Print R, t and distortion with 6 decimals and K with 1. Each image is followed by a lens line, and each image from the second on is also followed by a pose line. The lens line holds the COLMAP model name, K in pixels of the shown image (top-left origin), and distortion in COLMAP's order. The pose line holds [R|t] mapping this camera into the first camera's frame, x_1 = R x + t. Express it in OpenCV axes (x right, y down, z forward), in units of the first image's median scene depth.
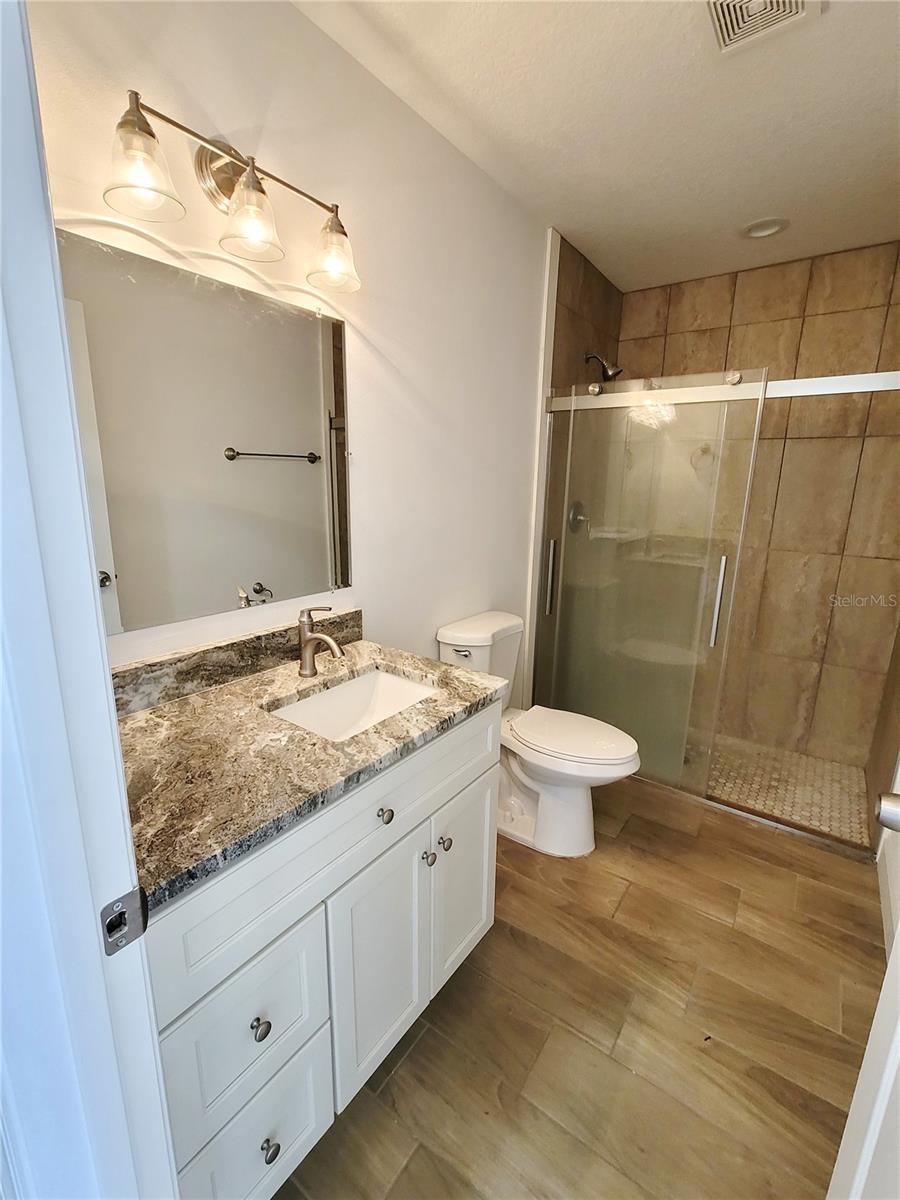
lens RADIAL K [[526.5, 0, 450.3], [0, 526.5, 600.3], [0, 0, 1]] dist [-0.009001, 0.003158]
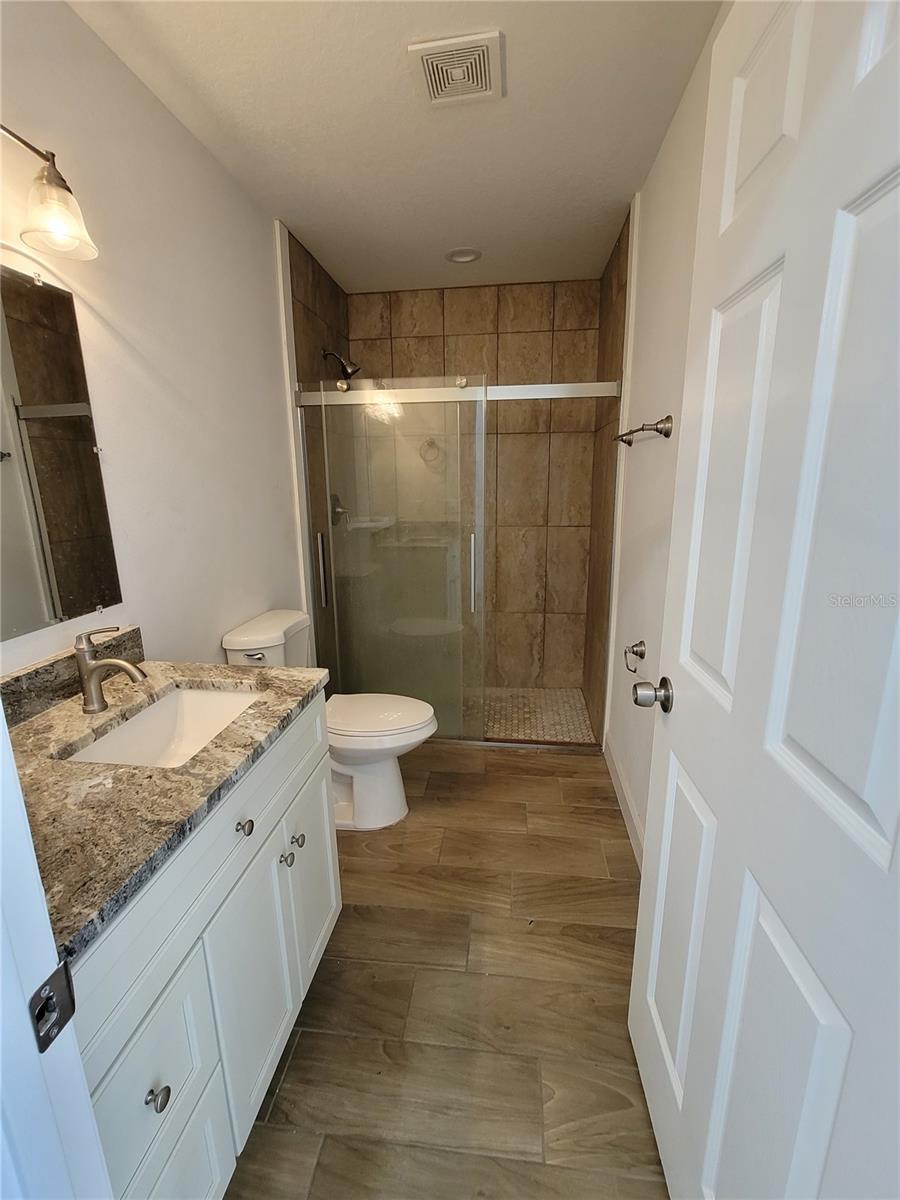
lens RADIAL K [[526.5, 0, 447.6], [0, 526.5, 601.3], [0, 0, 1]] dist [-0.009001, 0.003158]
pose [[0.875508, -0.140755, 0.462250, -0.124000], [0.135499, 0.989767, 0.044747, 0.005777], [-0.463817, 0.023458, 0.885620, -0.017884]]
